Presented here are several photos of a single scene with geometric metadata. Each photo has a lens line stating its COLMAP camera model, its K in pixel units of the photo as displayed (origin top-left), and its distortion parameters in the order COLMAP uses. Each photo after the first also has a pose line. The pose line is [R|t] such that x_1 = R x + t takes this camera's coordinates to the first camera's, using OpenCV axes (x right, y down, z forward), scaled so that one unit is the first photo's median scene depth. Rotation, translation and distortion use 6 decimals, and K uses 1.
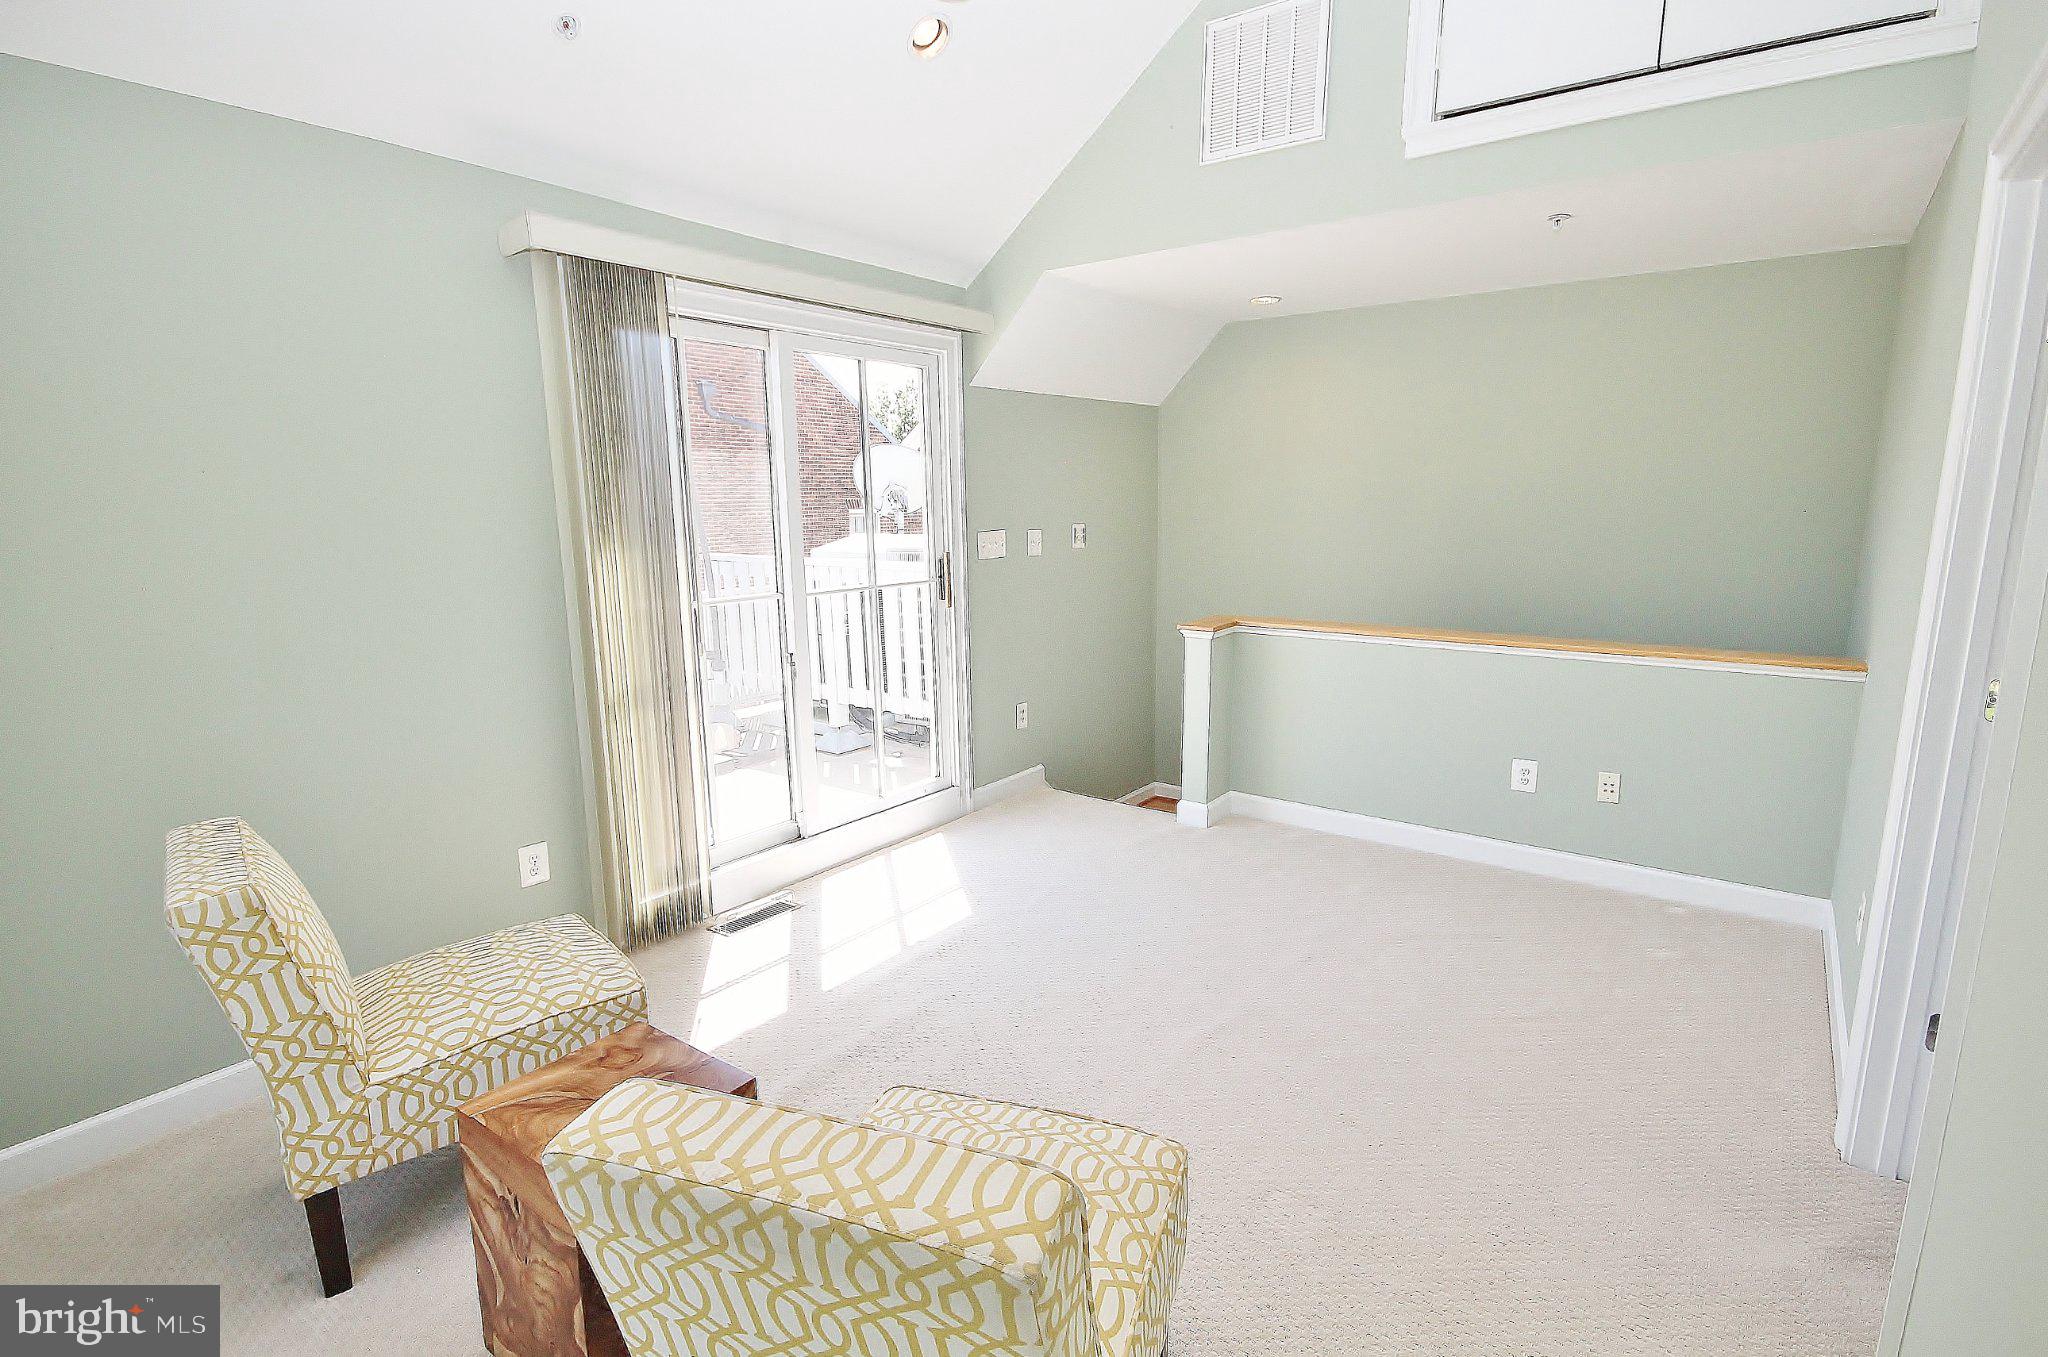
lens RADIAL K [[1001.4, 0, 1026.7], [0, 1001.4, 690.1], [0, 0, 1]] dist [0.019739, -0.000003]
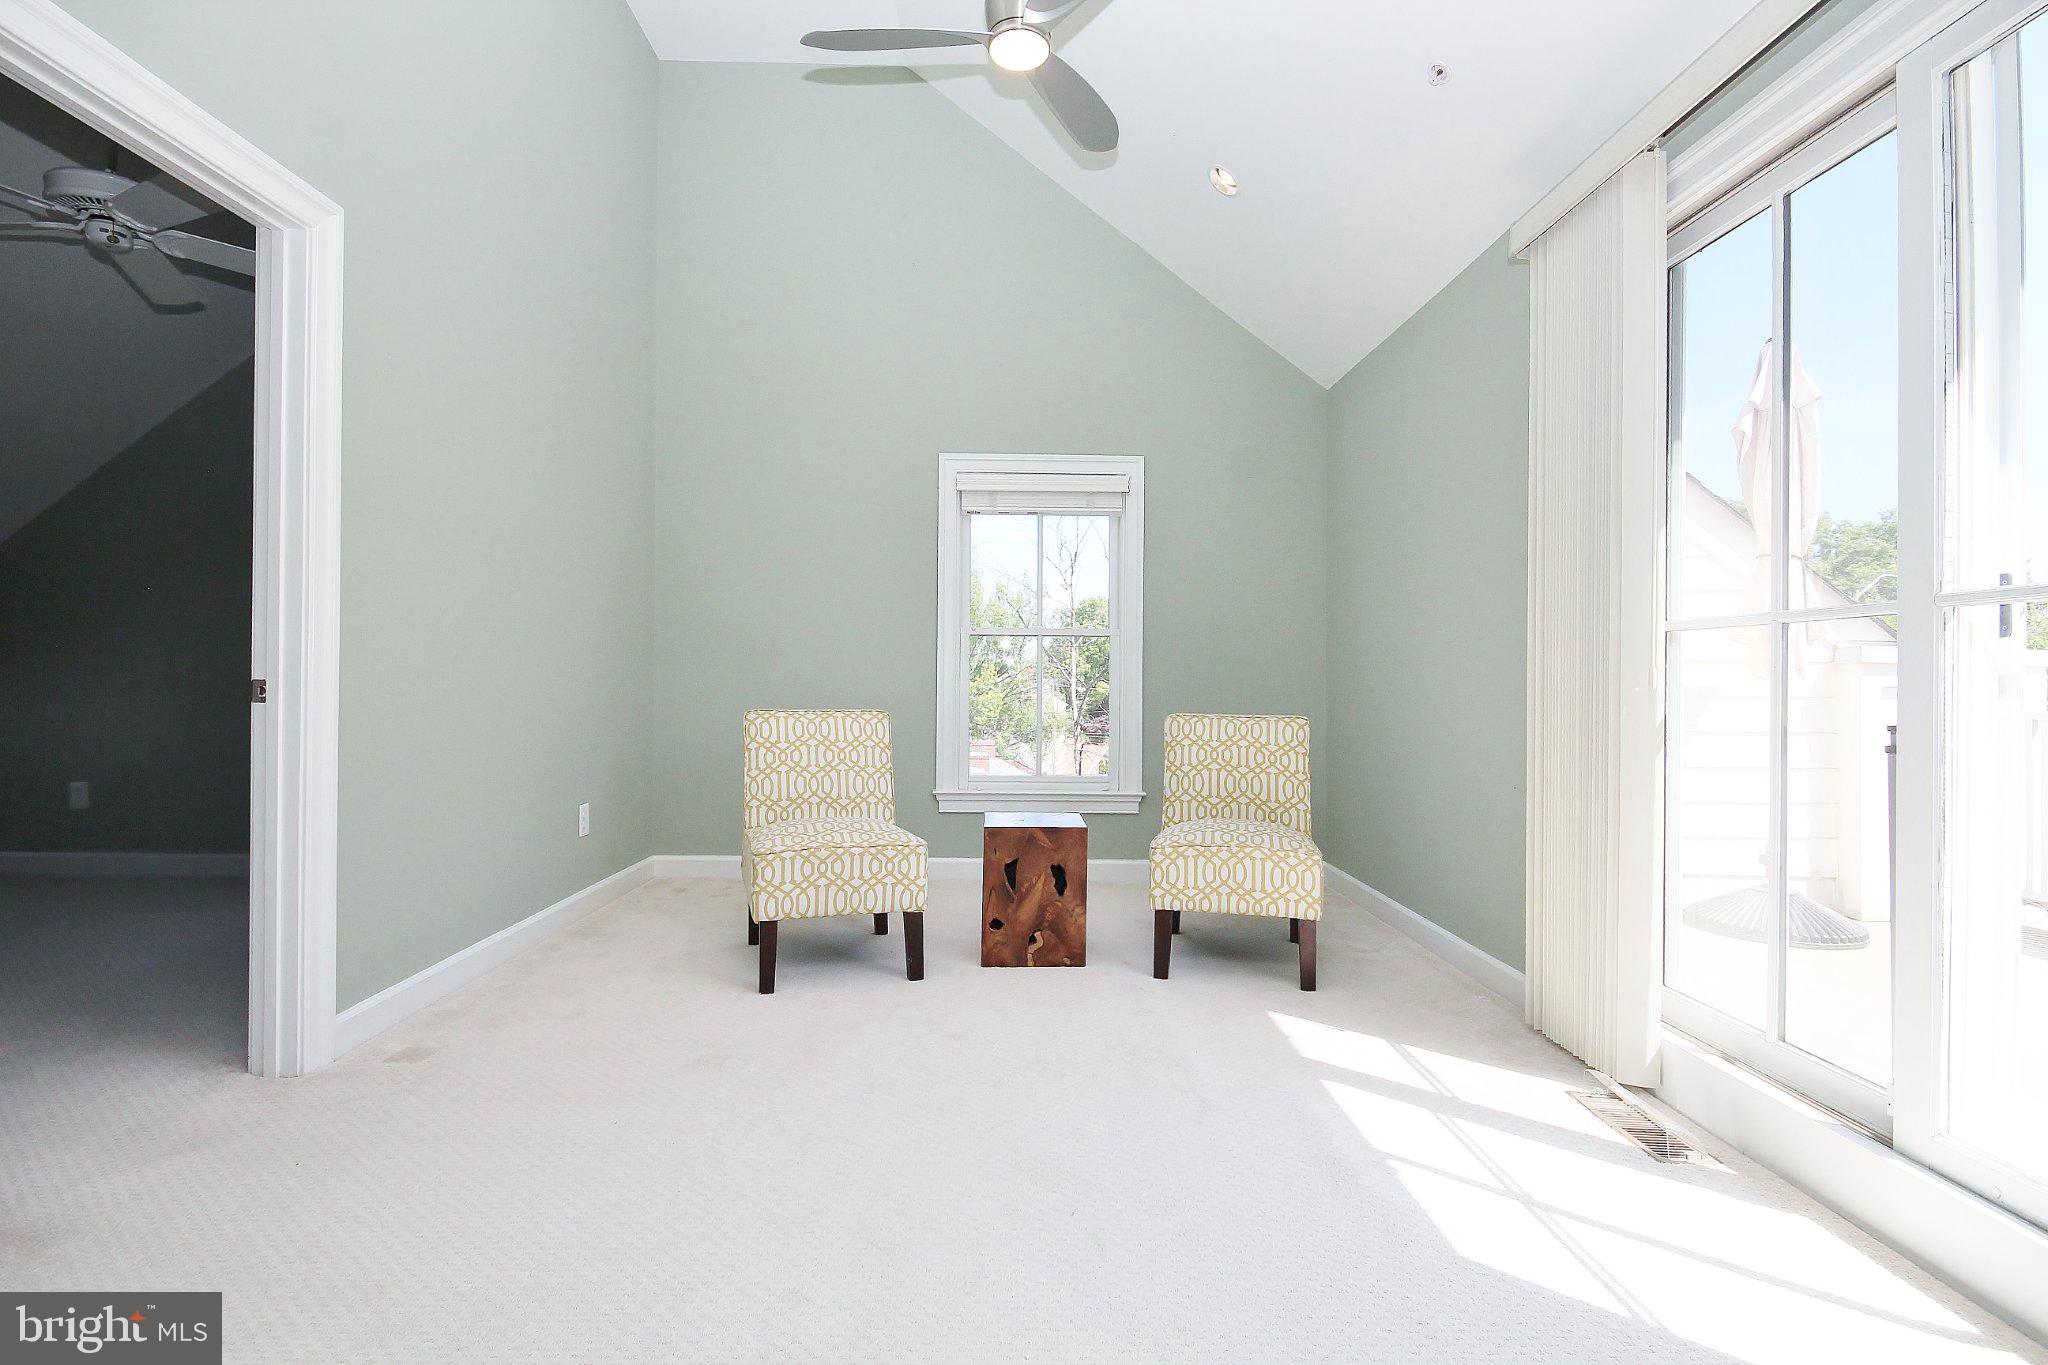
lens RADIAL K [[961.2, 0, 1023.9], [0, 961.2, 674.7], [0, 0, 1]] dist [-0.002218, 0.000108]
pose [[-0.791955, -0.006259, -0.610547, 0.378096], [-0.120561, 0.981864, 0.146317, -0.081002], [0.598558, 0.189485, -0.778347, 1.172791]]
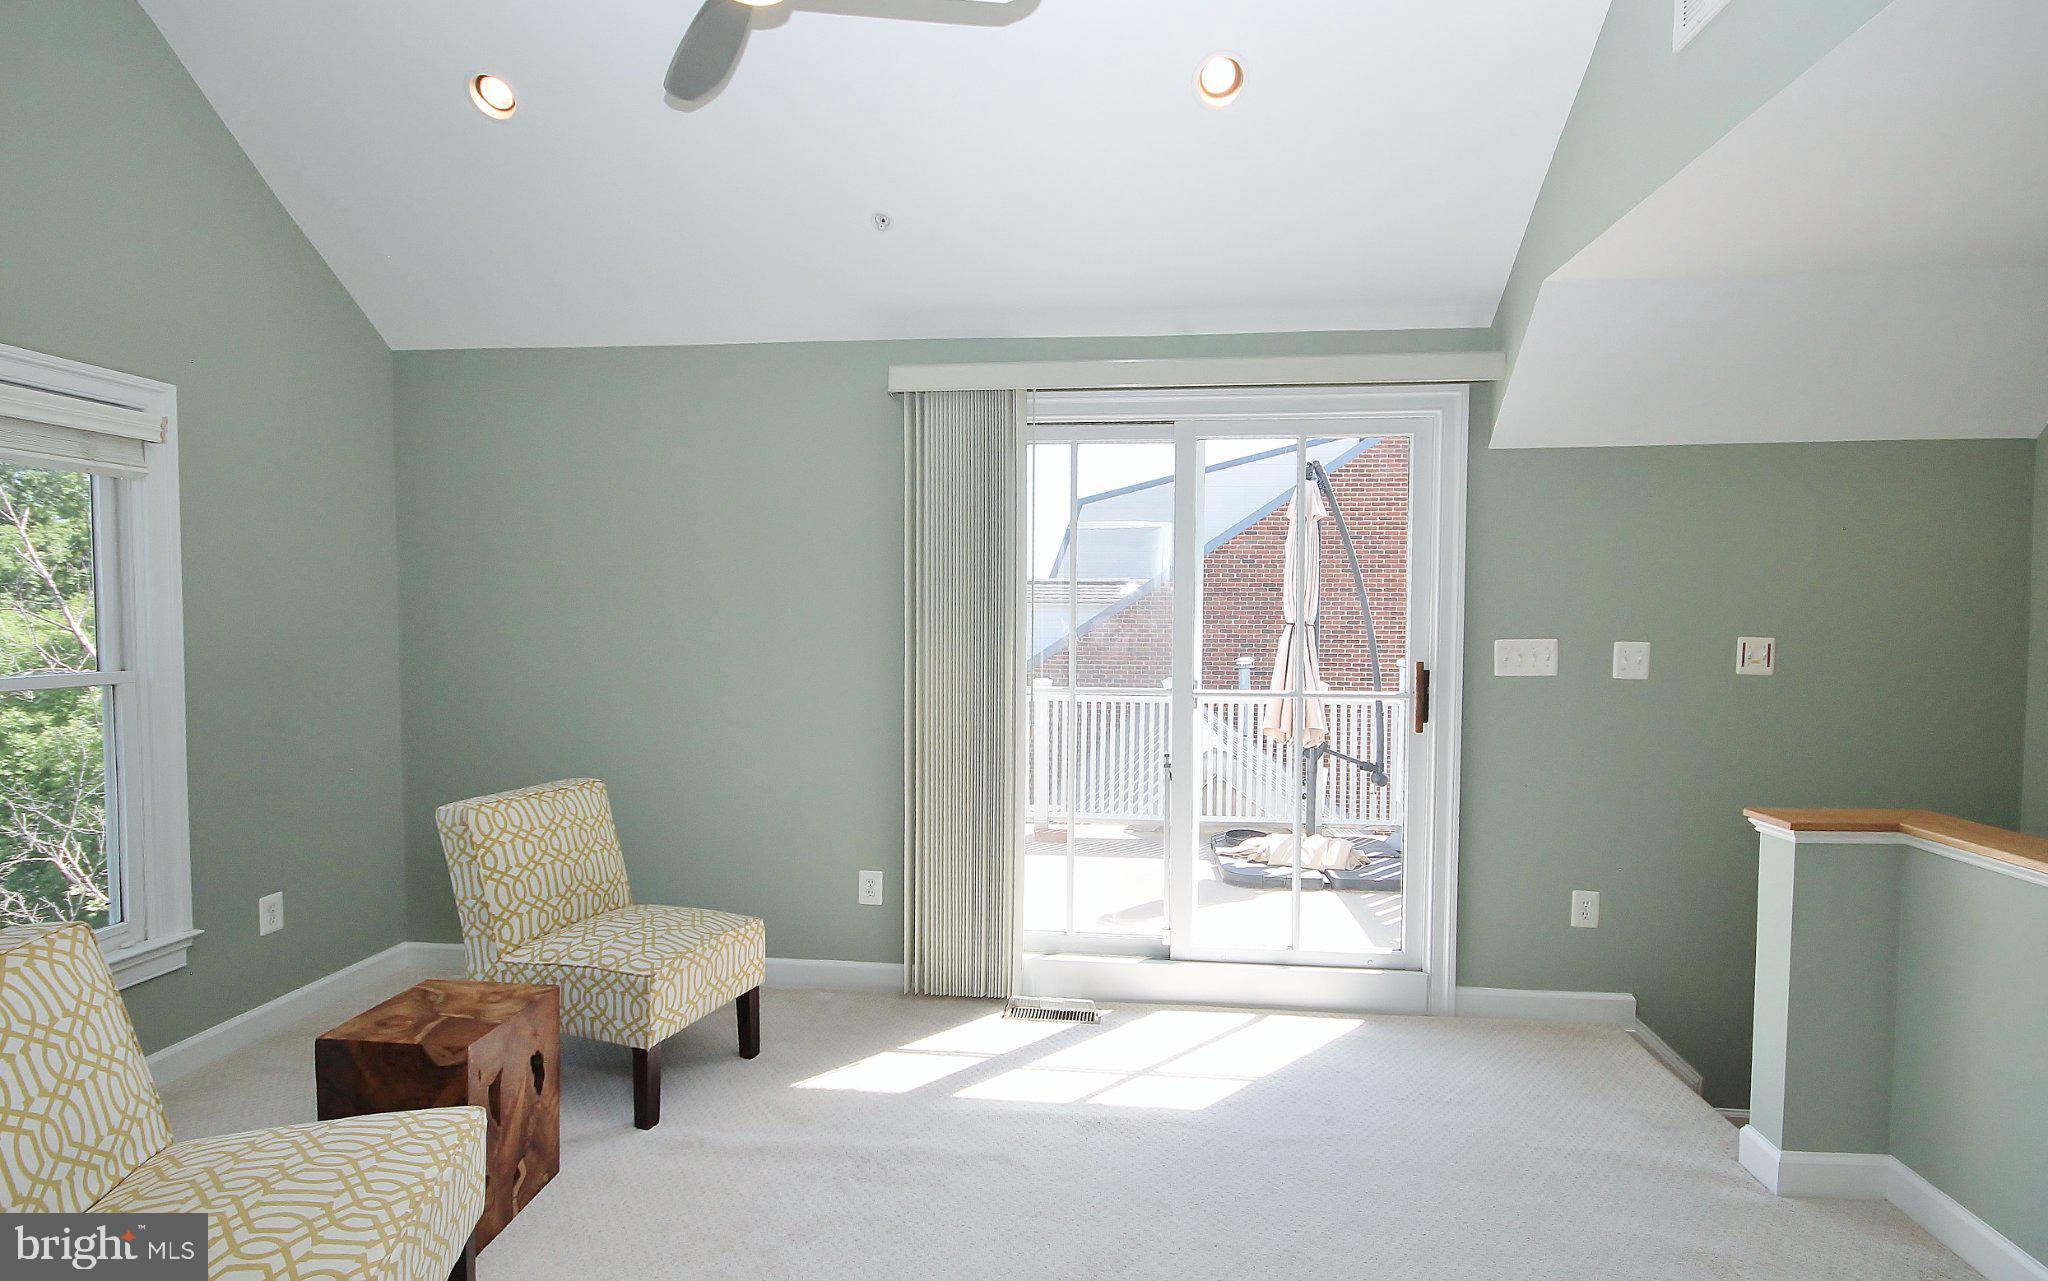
lens RADIAL K [[1004.3, 0, 1029.7], [0, 1004.3, 647.6], [0, 0, 1]] dist [-0.001135, -0.000266]
pose [[0.514906, 0.045257, -0.856051, 0.529648], [-0.173441, 0.983453, -0.052331, -0.066613], [0.839518, 0.175420, 0.514235, 0.421437]]
